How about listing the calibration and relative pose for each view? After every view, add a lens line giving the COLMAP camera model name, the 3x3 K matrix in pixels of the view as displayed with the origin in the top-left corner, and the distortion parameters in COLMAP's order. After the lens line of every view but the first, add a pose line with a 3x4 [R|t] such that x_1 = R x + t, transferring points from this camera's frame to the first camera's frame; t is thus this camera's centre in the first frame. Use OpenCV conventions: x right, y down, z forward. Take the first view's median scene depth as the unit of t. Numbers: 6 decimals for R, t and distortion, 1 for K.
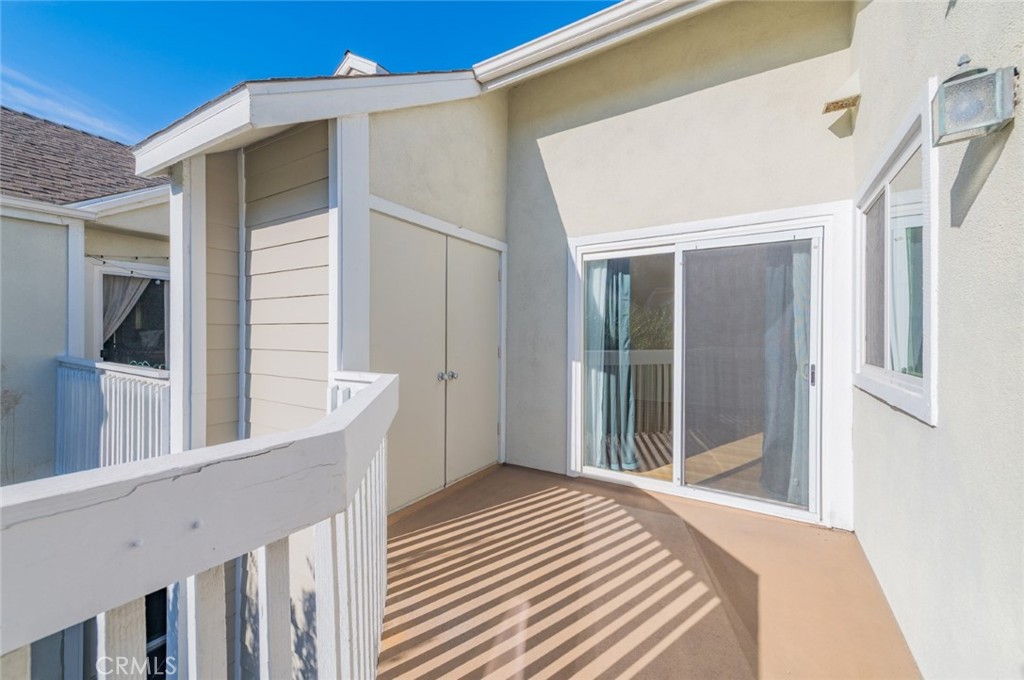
lens RADIAL K [[408.7, 0, 508.4], [0, 408.7, 327.8], [0, 0, 1]] dist [0.010477, -0.000436]
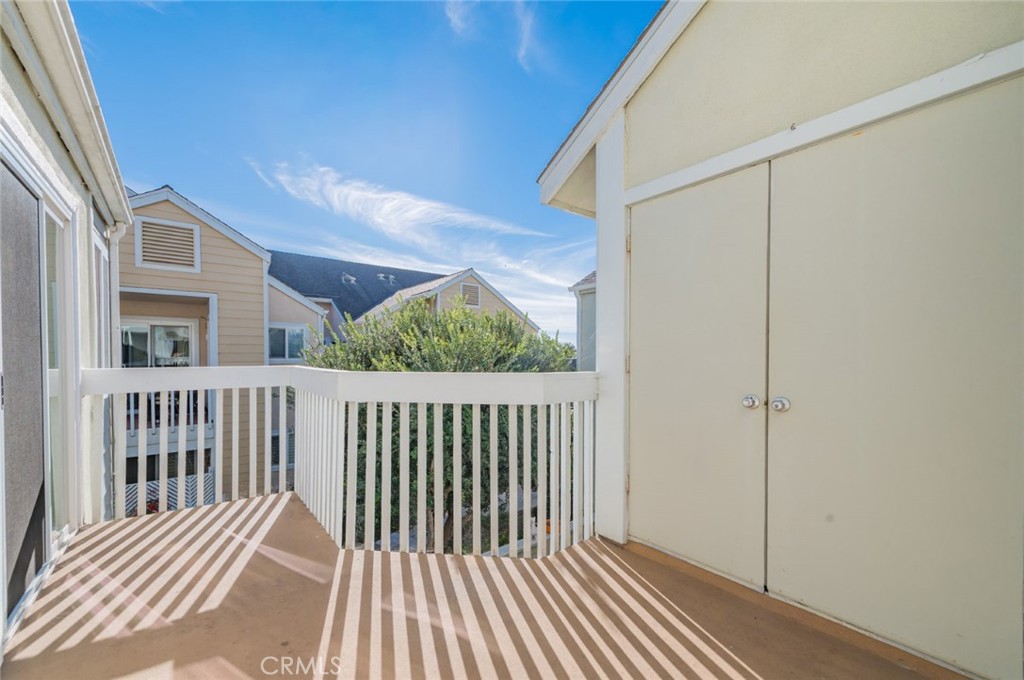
lens RADIAL K [[405.5, 0, 506.7], [0, 405.5, 349.2], [0, 0, 1]] dist [0.001558, -0.000056]
pose [[-0.328040, -0.015694, -0.944533, 0.516221], [0.010034, 0.999748, -0.020096, 0.049972], [0.944610, -0.016070, -0.327800, 0.843861]]
